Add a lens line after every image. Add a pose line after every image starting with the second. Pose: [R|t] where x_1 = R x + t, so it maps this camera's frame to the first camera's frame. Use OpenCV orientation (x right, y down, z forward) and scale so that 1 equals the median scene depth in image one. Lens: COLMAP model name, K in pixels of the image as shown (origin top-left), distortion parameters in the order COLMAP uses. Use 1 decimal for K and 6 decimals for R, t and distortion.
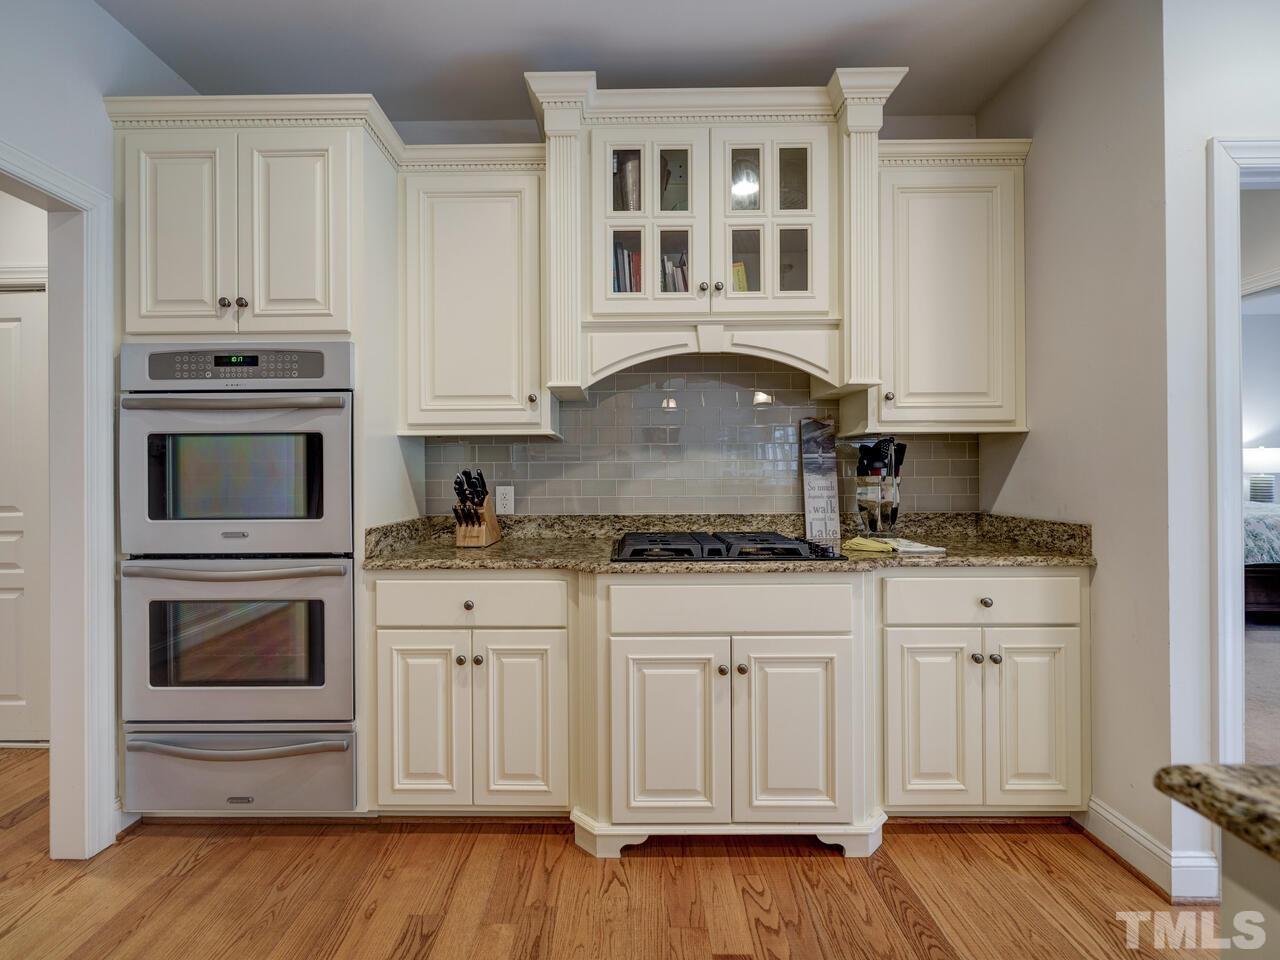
lens RADIAL K [[602.3, 0, 613.7], [0, 602.3, 470.7], [0, 0, 1]] dist [-0.002839, -0.000195]
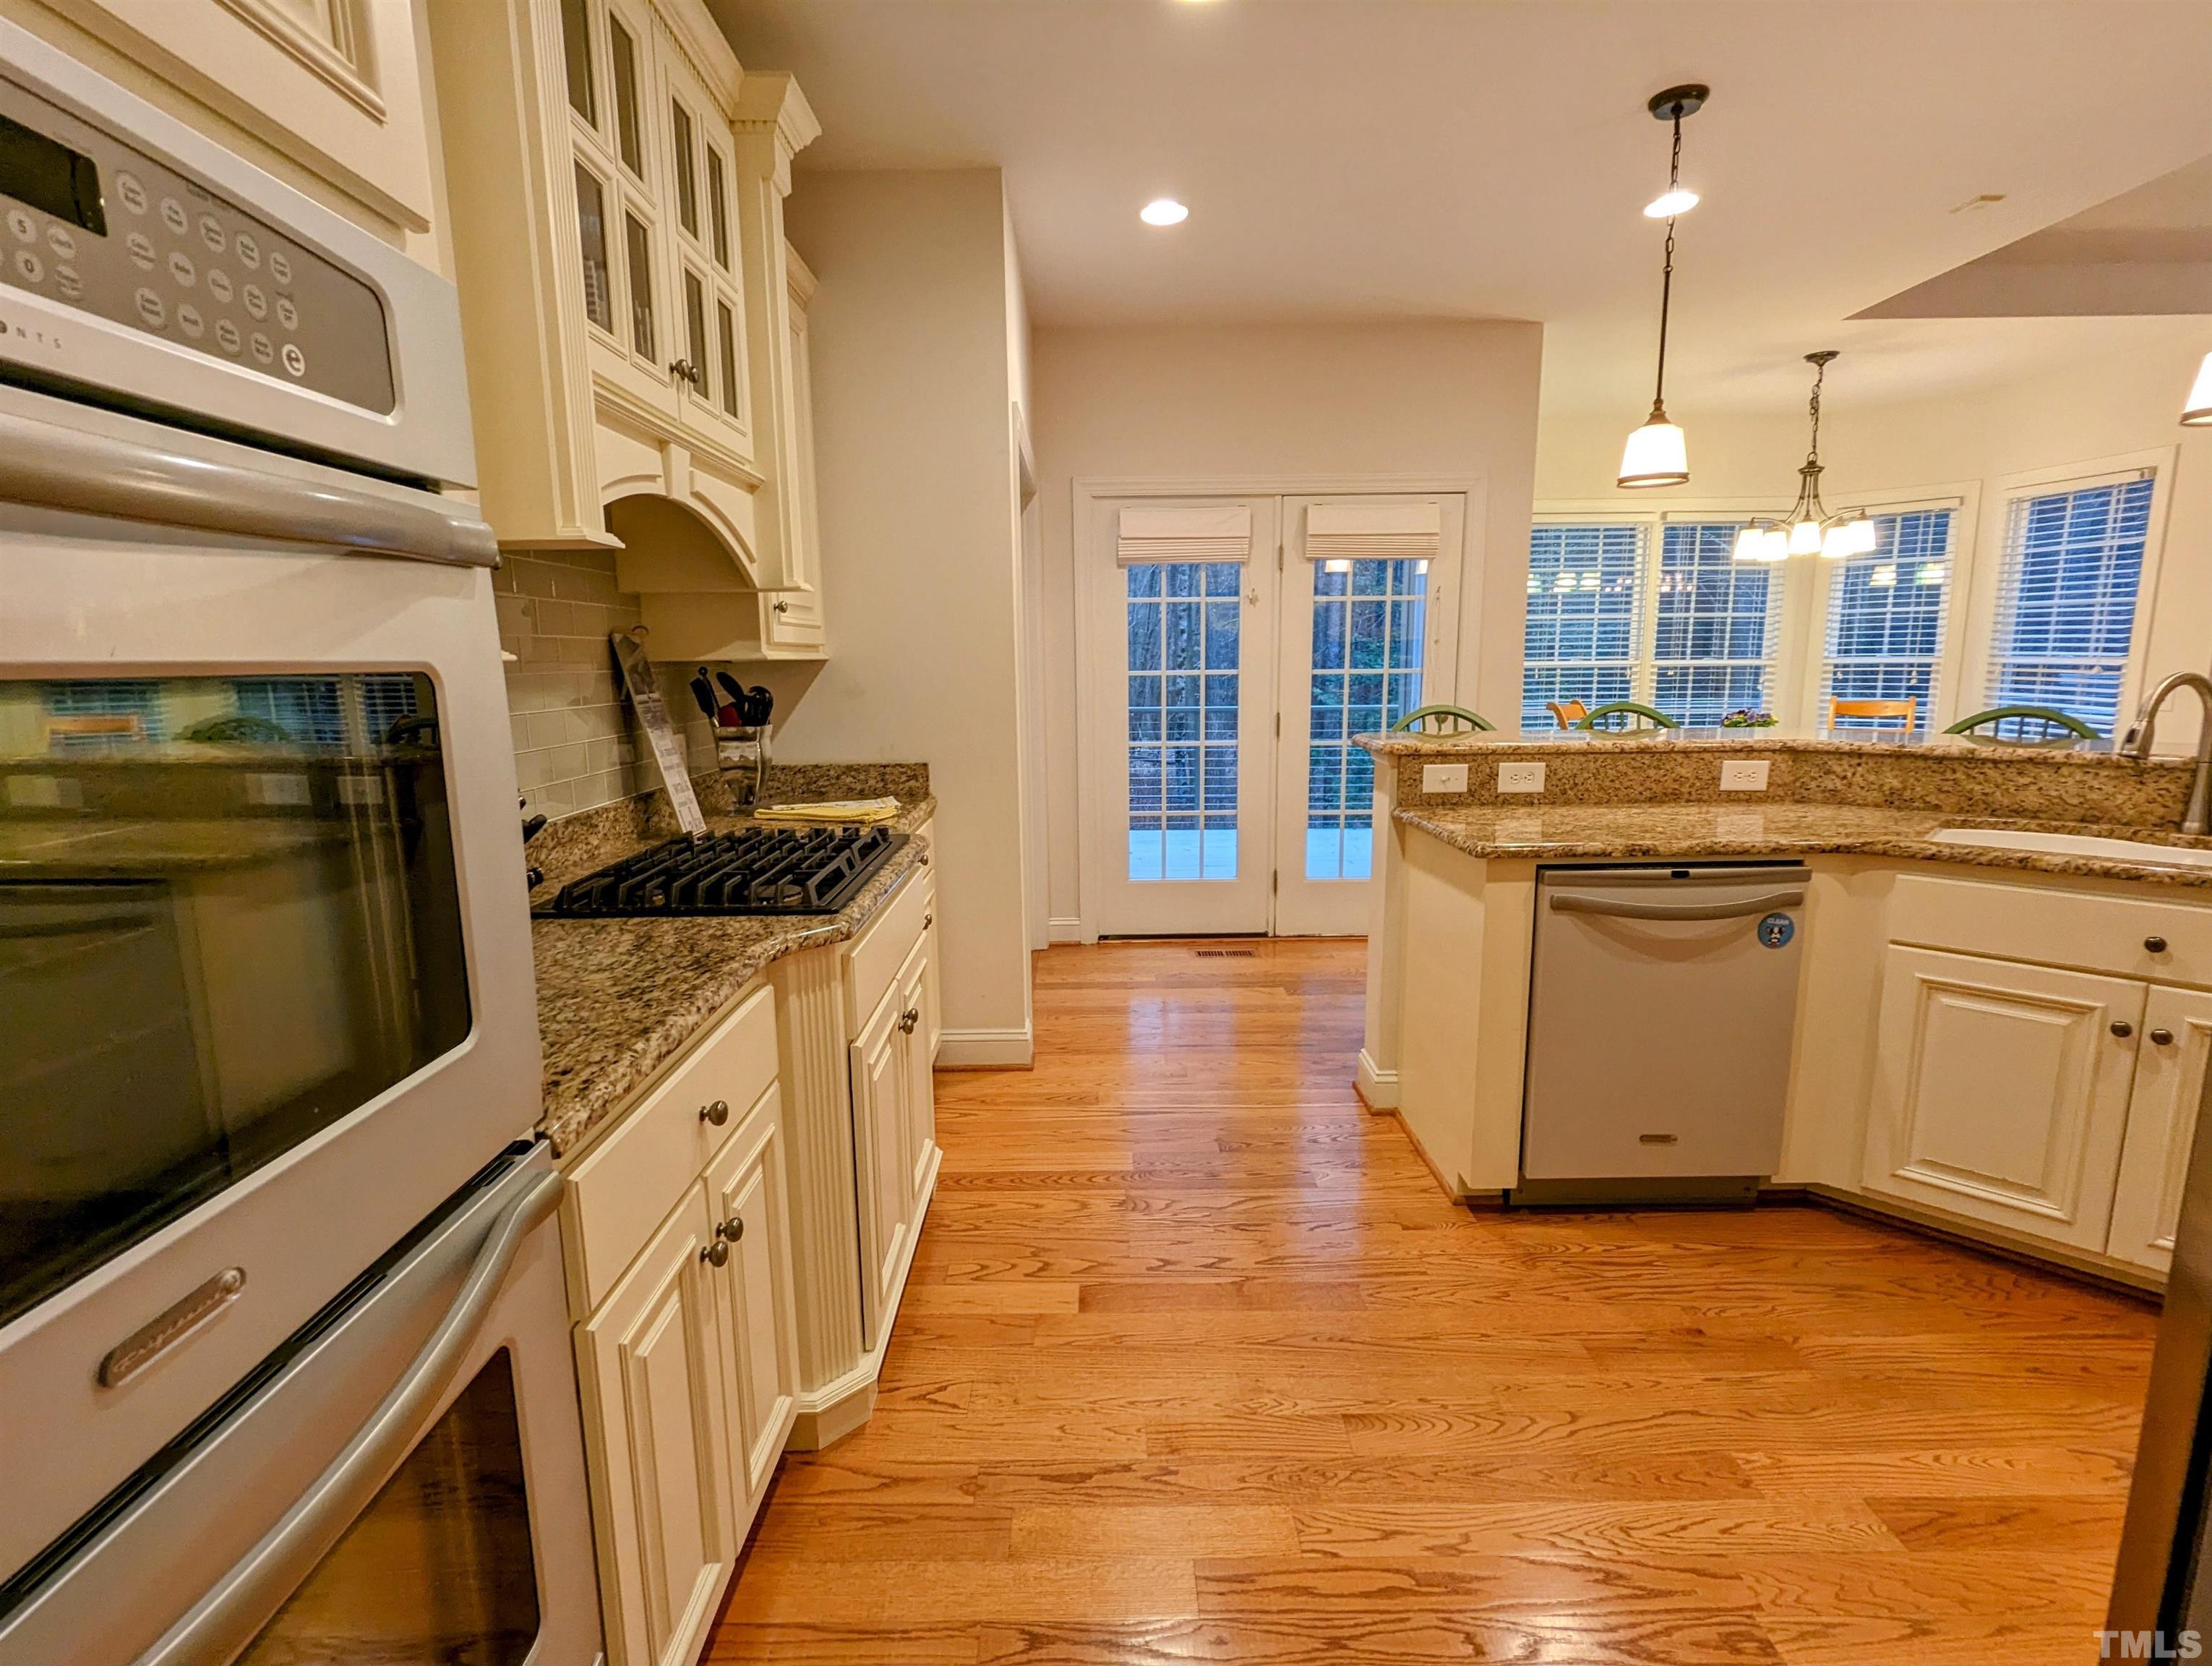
lens RADIAL K [[1058.3, 0, 1112.9], [0, 1058.3, 838.0], [0, 0, 1]] dist [0.000720, 0.000107]
pose [[-0.041454, -0.163242, 0.985715, -0.818868], [0.010068, 0.986445, 0.163786, -0.059017], [-0.999090, 0.016714, -0.039249, 0.694115]]
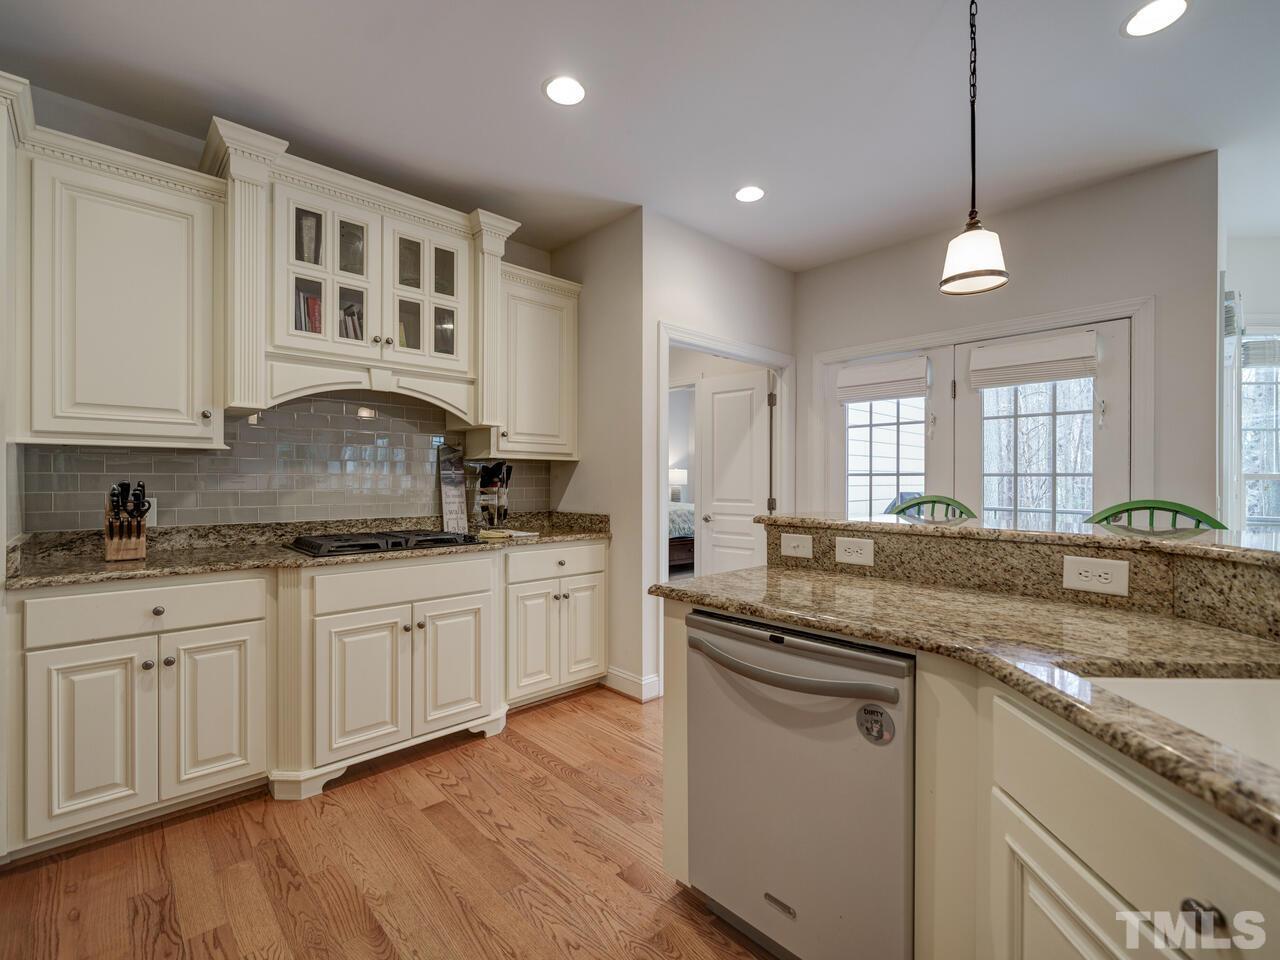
lens RADIAL K [[592.2, 0, 649.7], [0, 592.2, 481.4], [0, 0, 1]] dist [0.003144, 0.000213]
pose [[0.712490, 0.006220, 0.701654, -0.324427], [-0.007820, 0.999969, -0.000923, -0.008119], [-0.701638, -0.004829, 0.712517, -0.307509]]
